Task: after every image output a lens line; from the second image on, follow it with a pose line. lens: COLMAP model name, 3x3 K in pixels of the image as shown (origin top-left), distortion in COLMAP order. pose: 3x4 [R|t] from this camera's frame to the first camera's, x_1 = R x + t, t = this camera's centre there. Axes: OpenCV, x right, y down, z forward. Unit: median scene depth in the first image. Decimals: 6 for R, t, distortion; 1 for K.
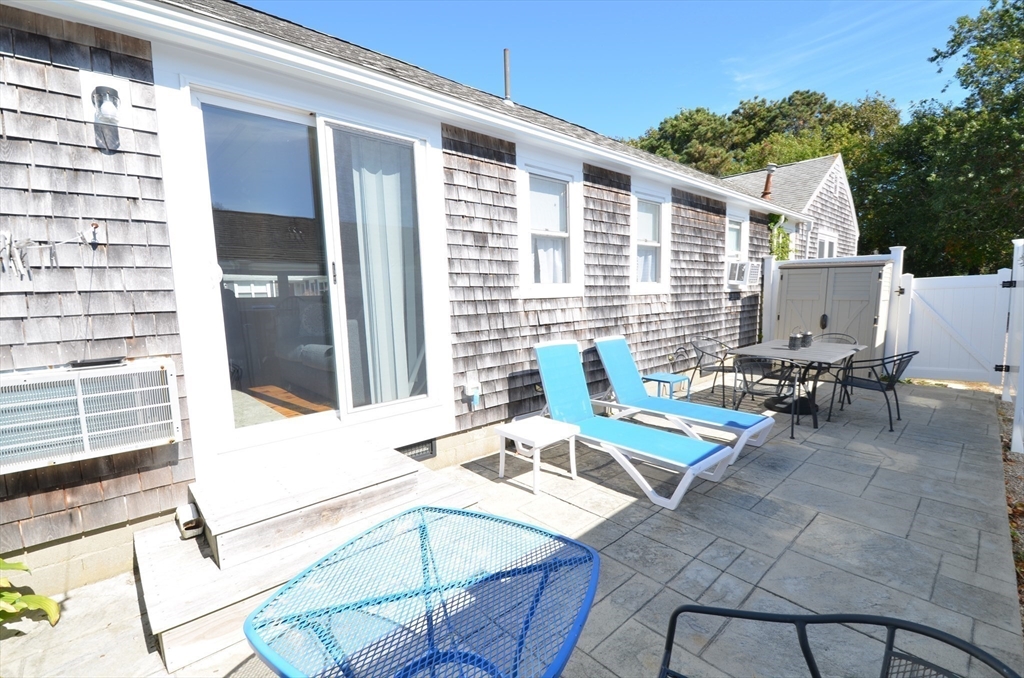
lens RADIAL K [[455.8, 0, 513.8], [0, 455.8, 329.8], [0, 0, 1]] dist [-0.011976, -0.007767]
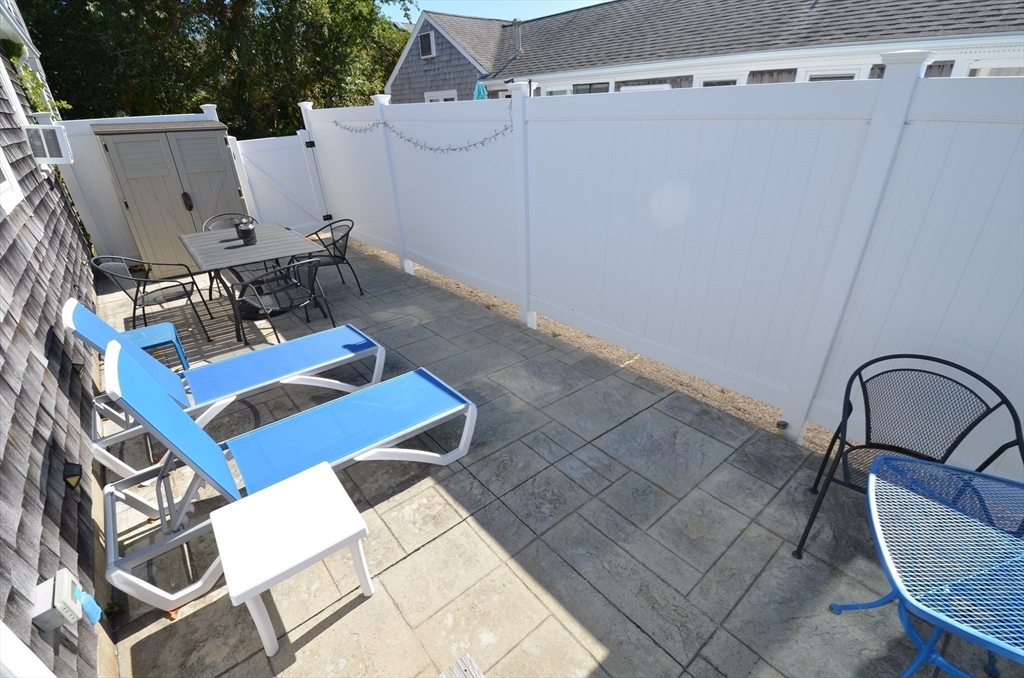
lens RADIAL K [[455.8, 0, 513.6], [0, 455.8, 344.6], [0, 0, 1]] dist [-0.011976, -0.007767]
pose [[0.047120, -0.436974, 0.898239, -0.249289], [0.104493, 0.896461, 0.430627, -0.123881], [-0.993409, 0.073568, 0.087902, 0.552319]]
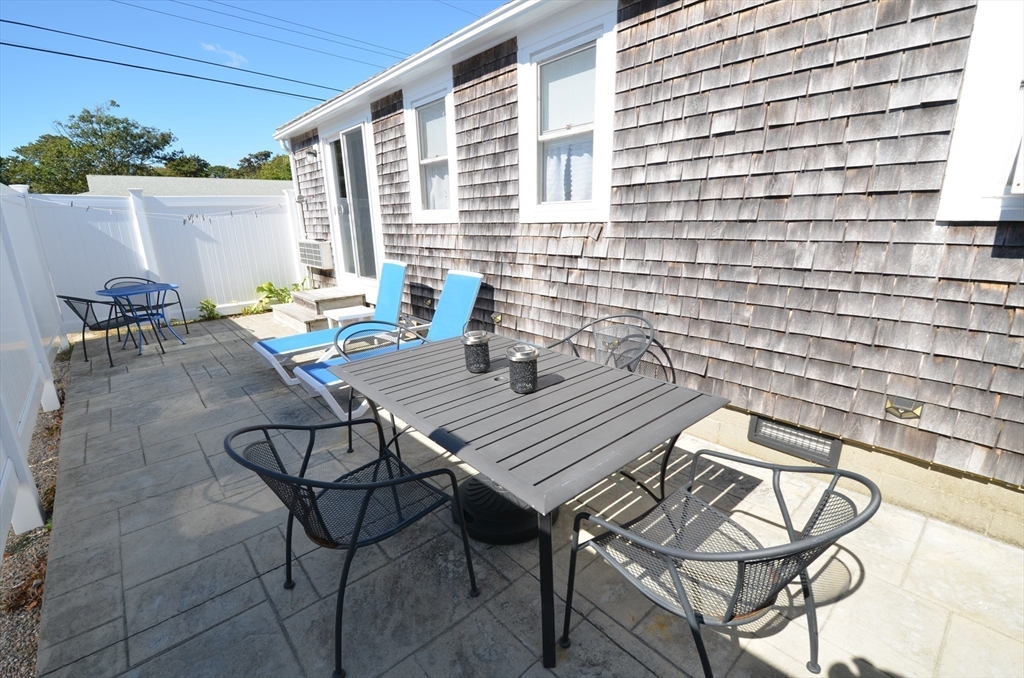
lens RADIAL K [[455.8, 0, 510.3], [0, 455.8, 339.8], [0, 0, 1]] dist [-0.011976, -0.007767]
pose [[-0.027456, 0.277251, -0.960405, 1.225113], [-0.059590, 0.958605, 0.278435, -0.121093], [0.997845, 0.064876, -0.009798, 1.249753]]
